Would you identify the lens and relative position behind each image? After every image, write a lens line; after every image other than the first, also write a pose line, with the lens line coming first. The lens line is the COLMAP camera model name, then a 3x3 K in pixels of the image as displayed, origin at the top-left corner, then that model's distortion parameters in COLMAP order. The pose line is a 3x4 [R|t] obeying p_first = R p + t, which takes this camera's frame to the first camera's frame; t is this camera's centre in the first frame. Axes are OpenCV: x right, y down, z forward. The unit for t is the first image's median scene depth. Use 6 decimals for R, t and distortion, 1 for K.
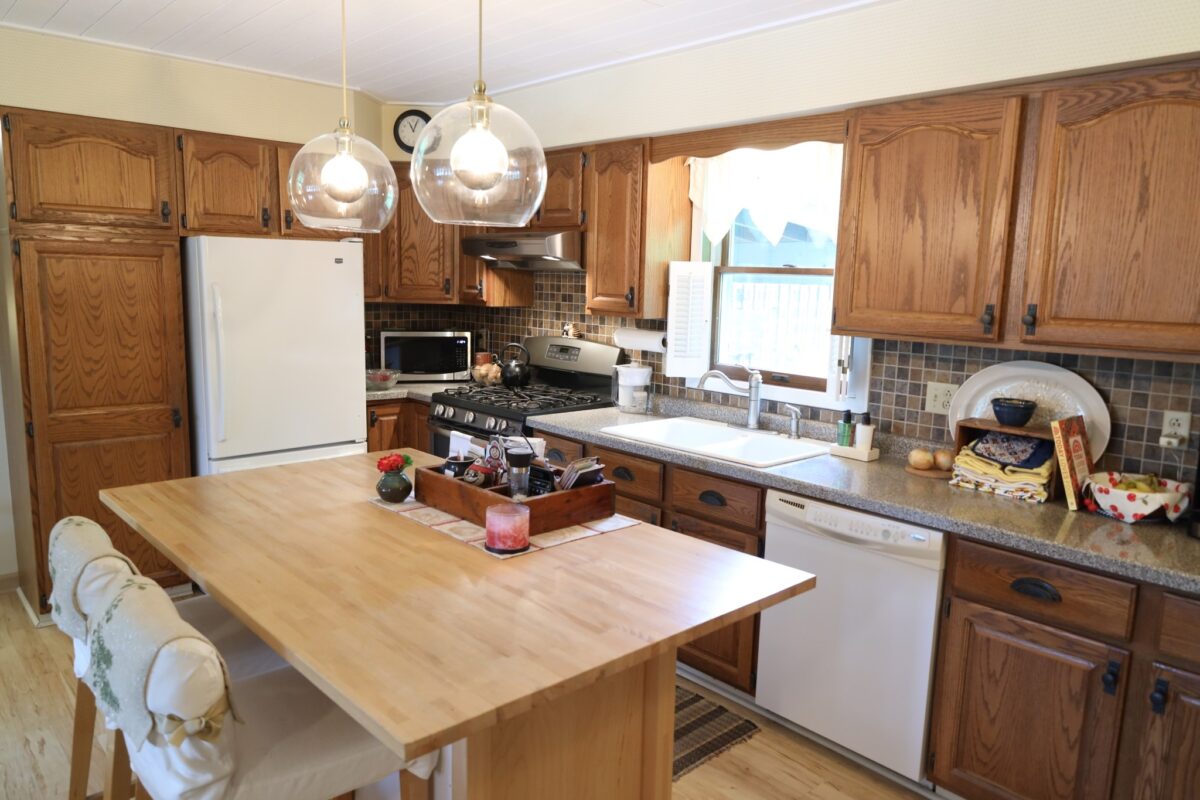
lens RADIAL K [[826.7, 0, 608.9], [0, 826.7, 398.5], [0, 0, 1]] dist [-0.009002, 0.002382]
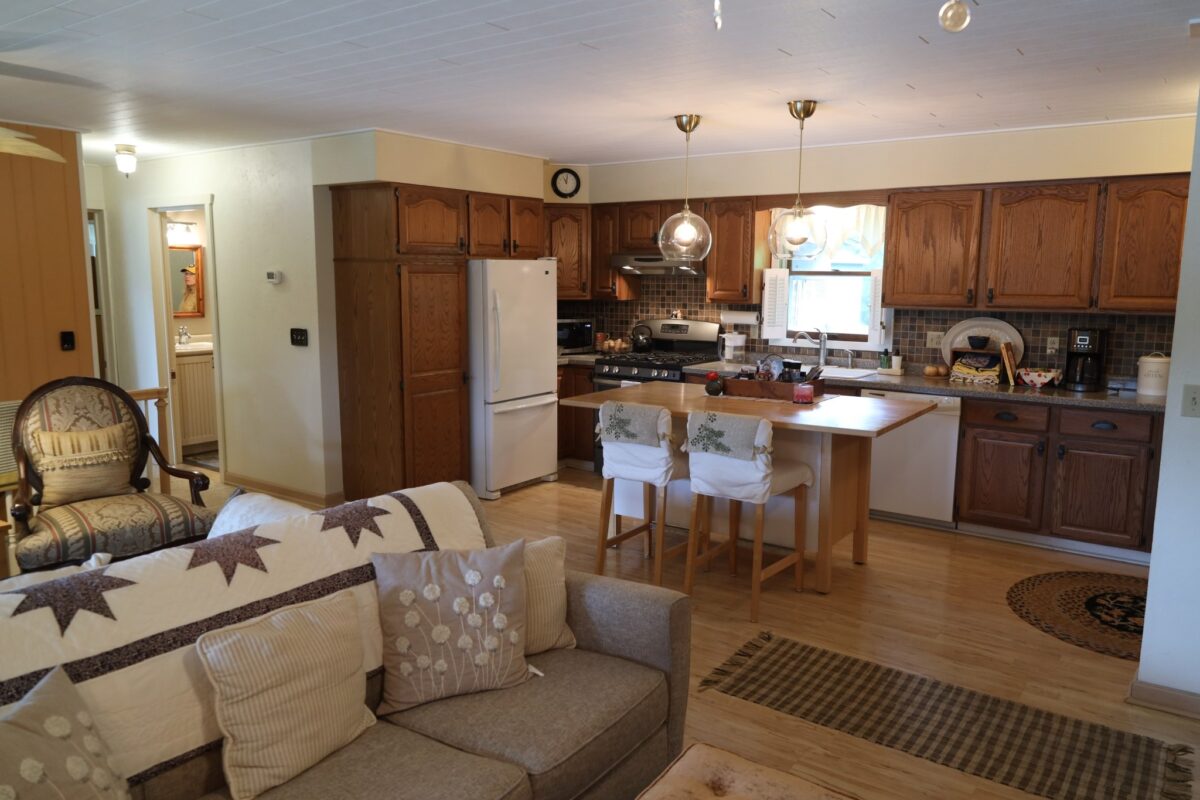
lens RADIAL K [[826.7, 0, 620.6], [0, 826.7, 400.0], [0, 0, 1]] dist [-0.009002, 0.002382]
pose [[0.978000, -0.053903, 0.201519, -0.700639], [0.052381, 0.998544, 0.012884, 0.076421], [-0.201920, -0.002045, 0.979400, -0.719034]]
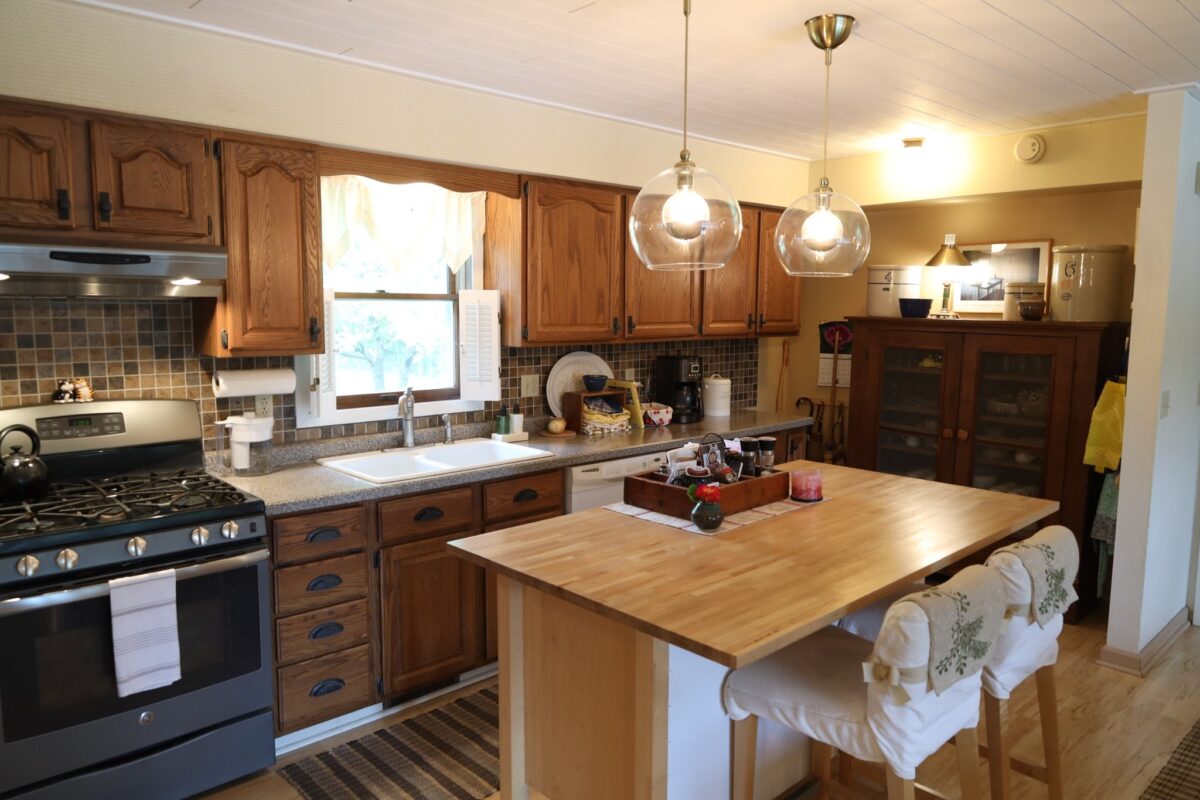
lens RADIAL K [[826.7, 0, 571.3], [0, 826.7, 394.8], [0, 0, 1]] dist [-0.009002, 0.002382]
pose [[0.014838, -0.136079, 0.990587, -1.012808], [0.140102, 0.981206, 0.132692, -0.164387], [-0.990026, 0.136814, 0.033624, 0.892865]]
